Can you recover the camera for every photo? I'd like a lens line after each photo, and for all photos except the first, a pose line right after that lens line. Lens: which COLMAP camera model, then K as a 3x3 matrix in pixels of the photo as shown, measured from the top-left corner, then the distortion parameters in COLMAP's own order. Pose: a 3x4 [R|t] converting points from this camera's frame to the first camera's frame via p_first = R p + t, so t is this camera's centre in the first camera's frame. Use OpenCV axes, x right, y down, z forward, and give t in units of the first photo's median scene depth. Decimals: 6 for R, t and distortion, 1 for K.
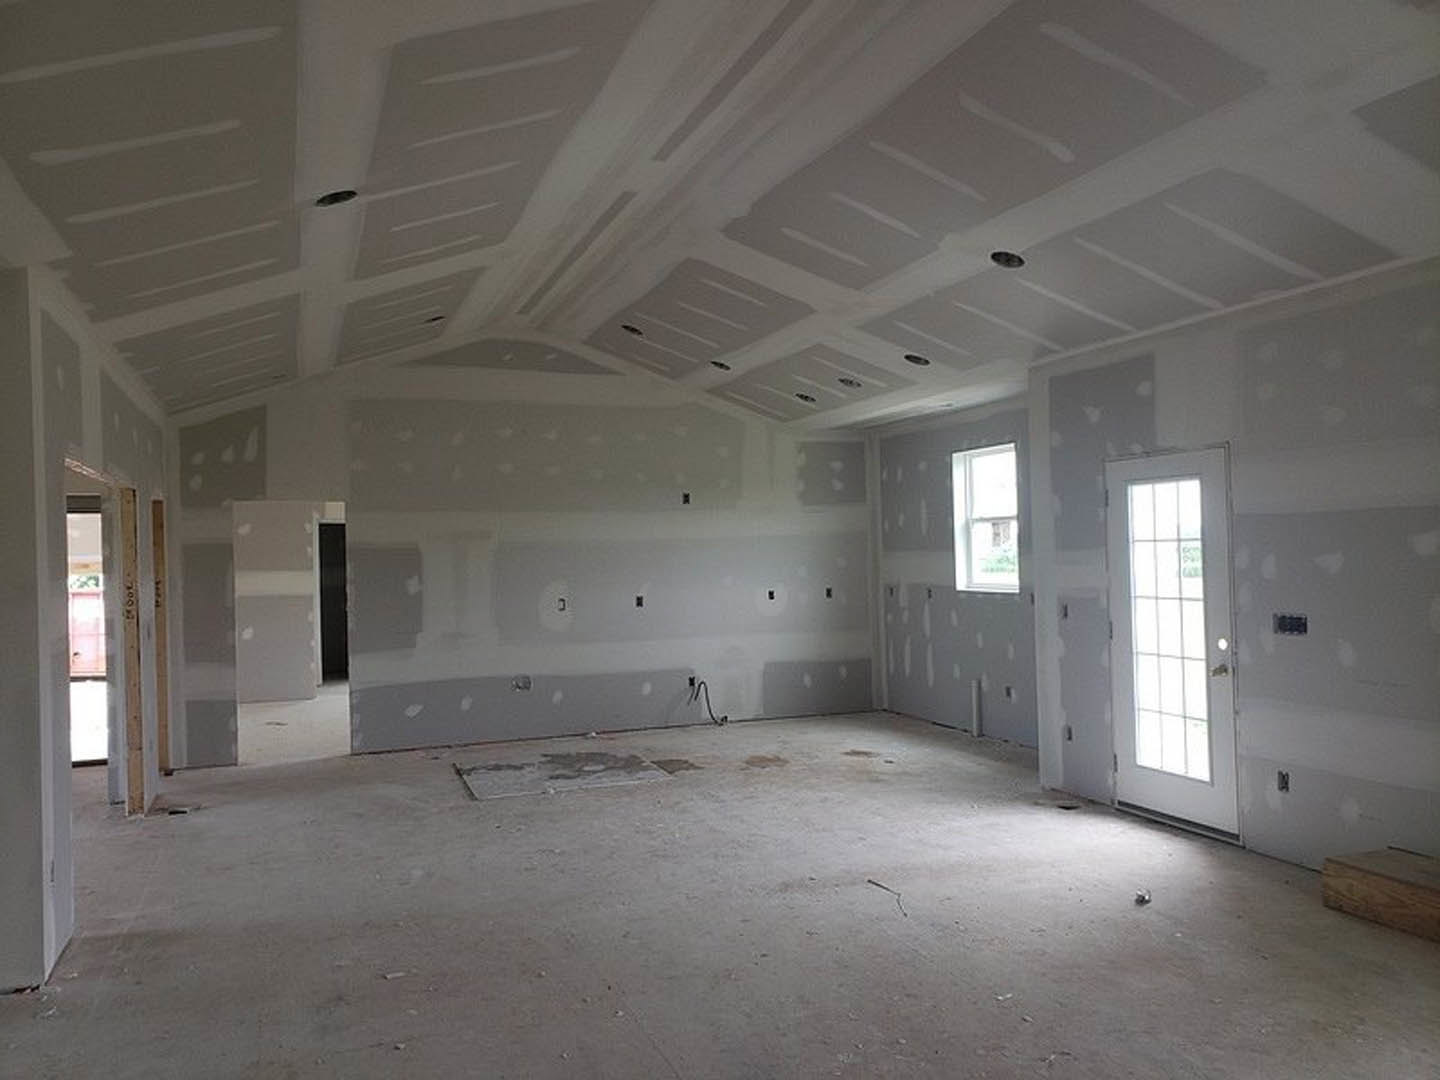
lens RADIAL K [[1123.0, 0, 710.9], [0, 1123.0, 566.3], [0, 0, 1]] dist [0.018855, -0.012915]
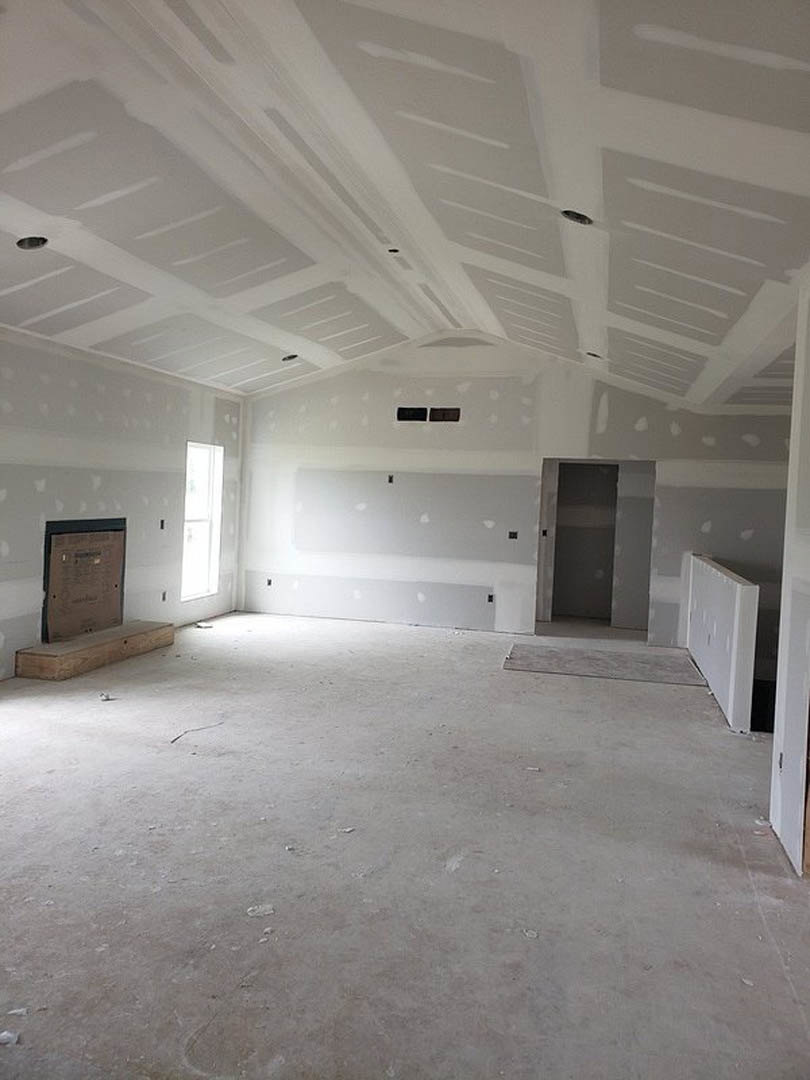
lens RADIAL K [[842.3, 0, 398.3], [0, 842.3, 535.1], [0, 0, 1]] dist [0.018855, -0.012915]
pose [[-0.823366, -0.041009, 0.566027, -0.510314], [-0.014516, 0.998581, 0.051232, -0.012524], [-0.567325, 0.033966, -0.822793, 1.353413]]
